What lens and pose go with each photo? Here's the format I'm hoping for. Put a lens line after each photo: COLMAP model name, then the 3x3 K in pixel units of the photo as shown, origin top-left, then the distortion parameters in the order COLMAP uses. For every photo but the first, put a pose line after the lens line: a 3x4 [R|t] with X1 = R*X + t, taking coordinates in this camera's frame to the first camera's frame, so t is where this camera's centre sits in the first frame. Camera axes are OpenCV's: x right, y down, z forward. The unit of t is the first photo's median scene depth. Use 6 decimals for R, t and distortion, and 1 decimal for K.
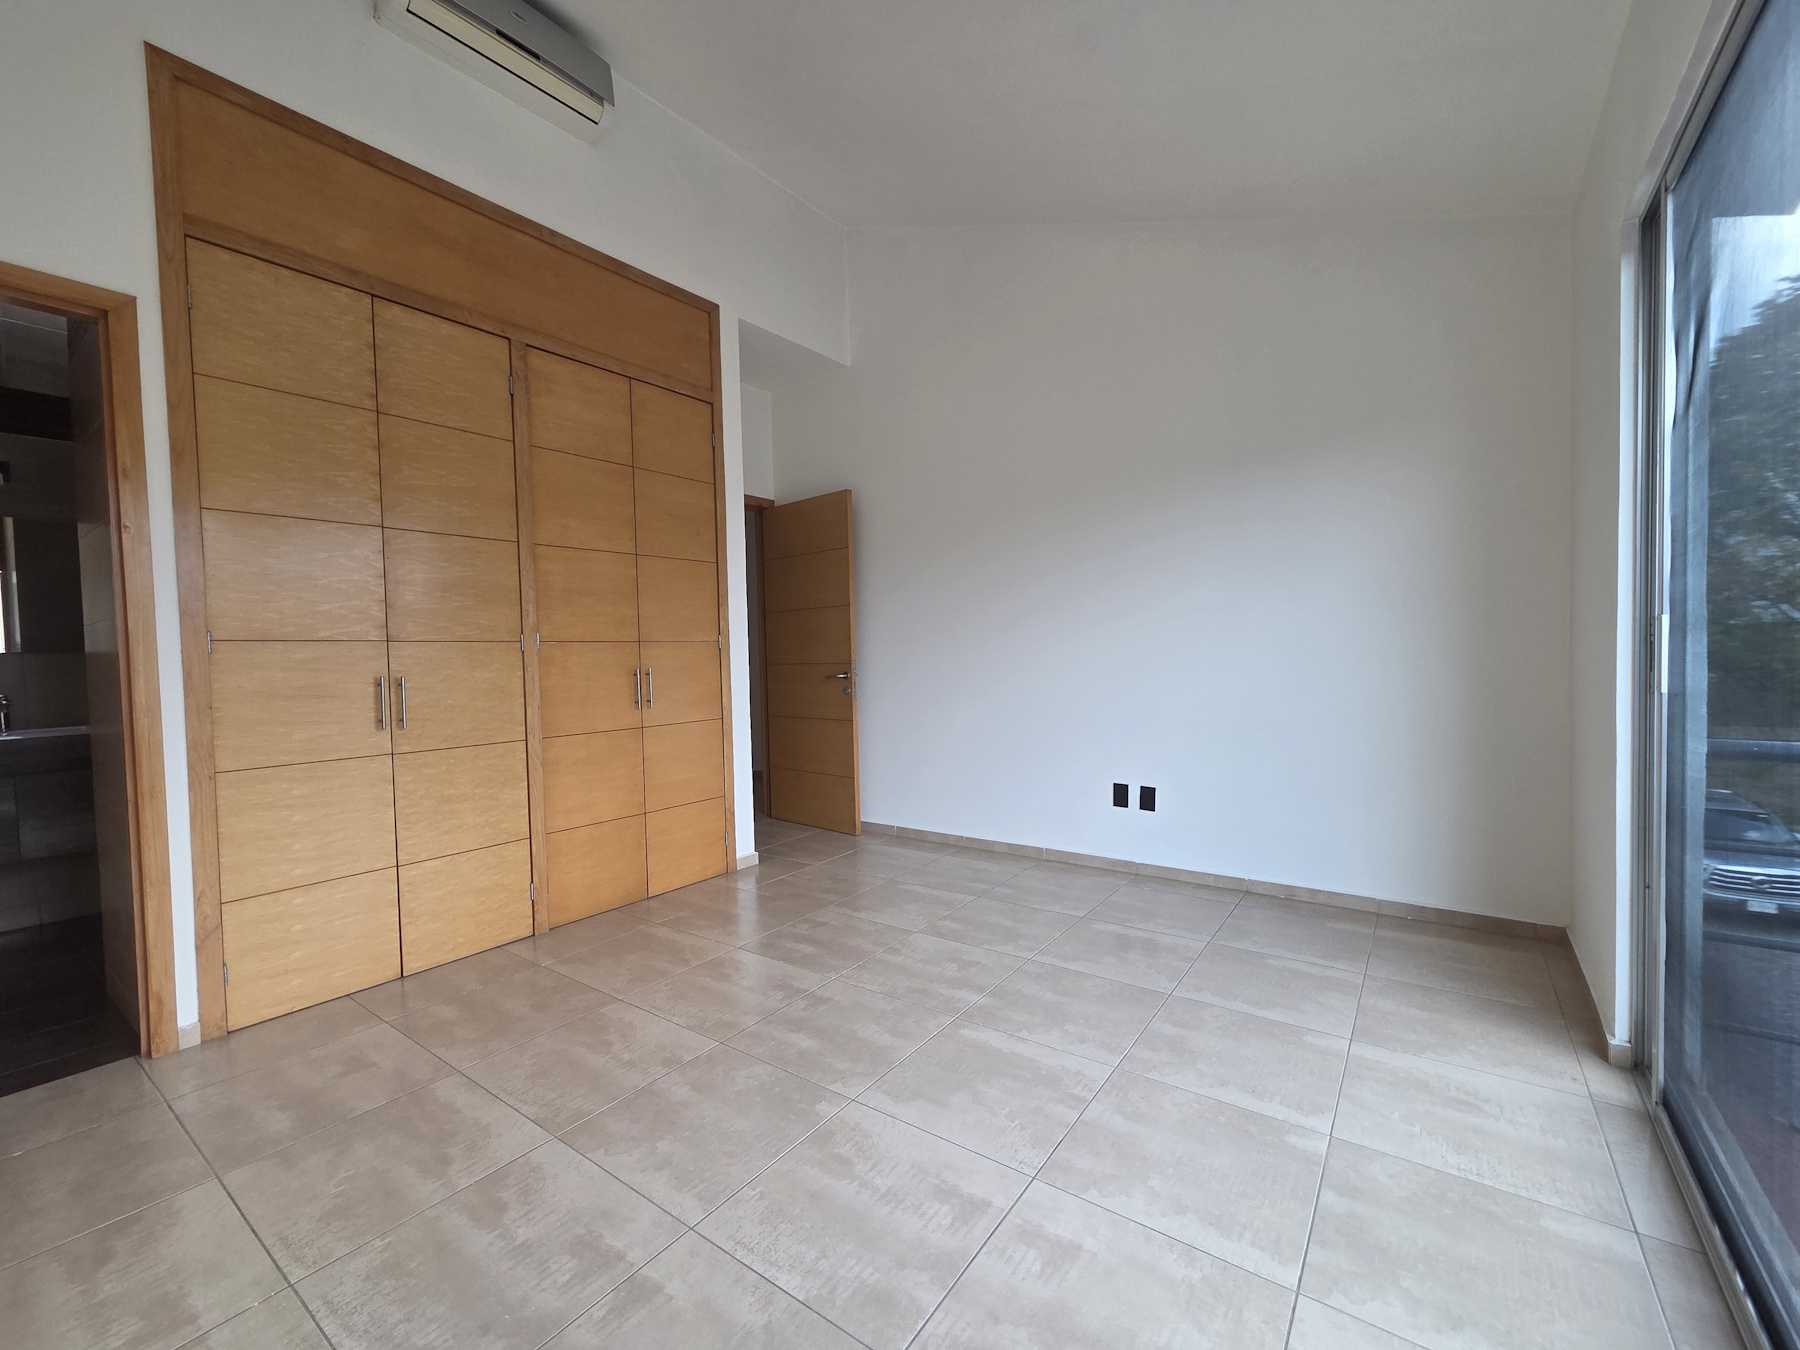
lens RADIAL K [[737.2, 0, 898.7], [0, 737.2, 674.6], [0, 0, 1]] dist [0.004565, 0.000231]
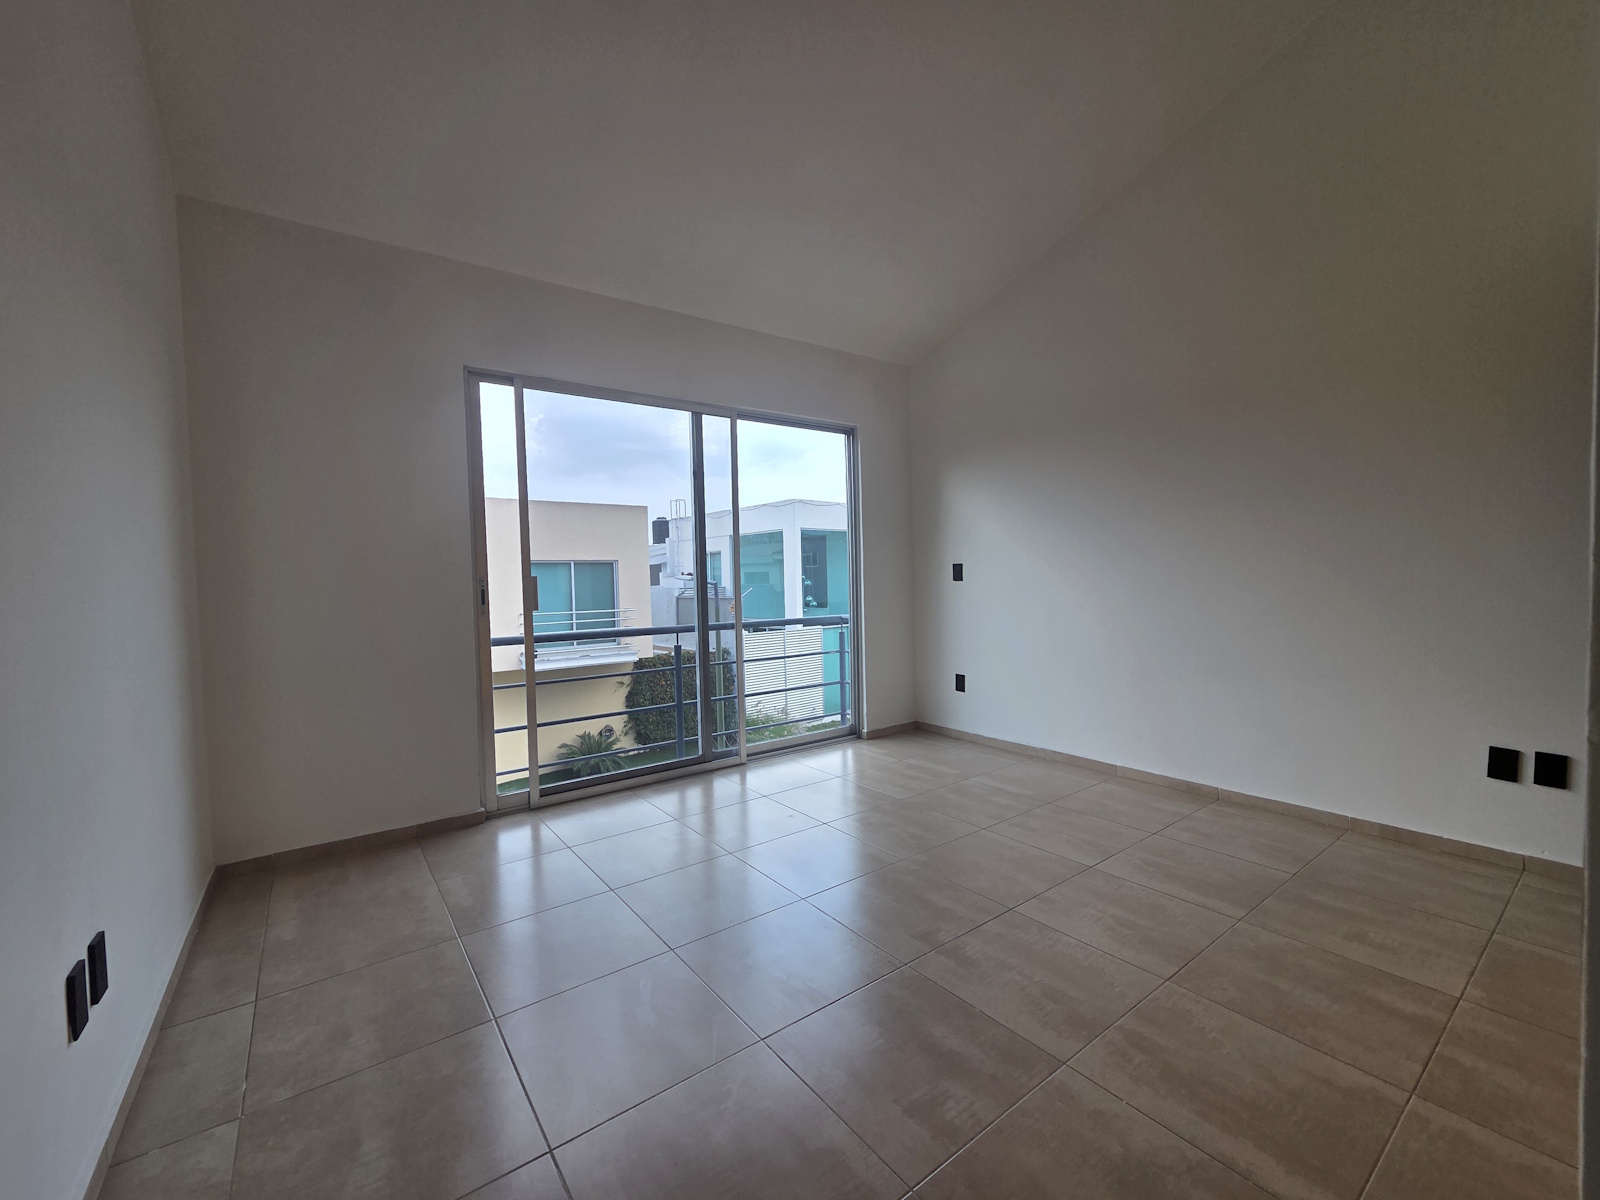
lens RADIAL K [[655.3, 0, 798.3], [0, 655.3, 609.6], [0, 0, 1]] dist [0.004565, 0.000231]
pose [[-0.953811, 0.032405, 0.298655, -0.225776], [0.054090, 0.996442, 0.064629, -0.048542], [-0.295498, 0.077798, -0.952170, 1.884446]]
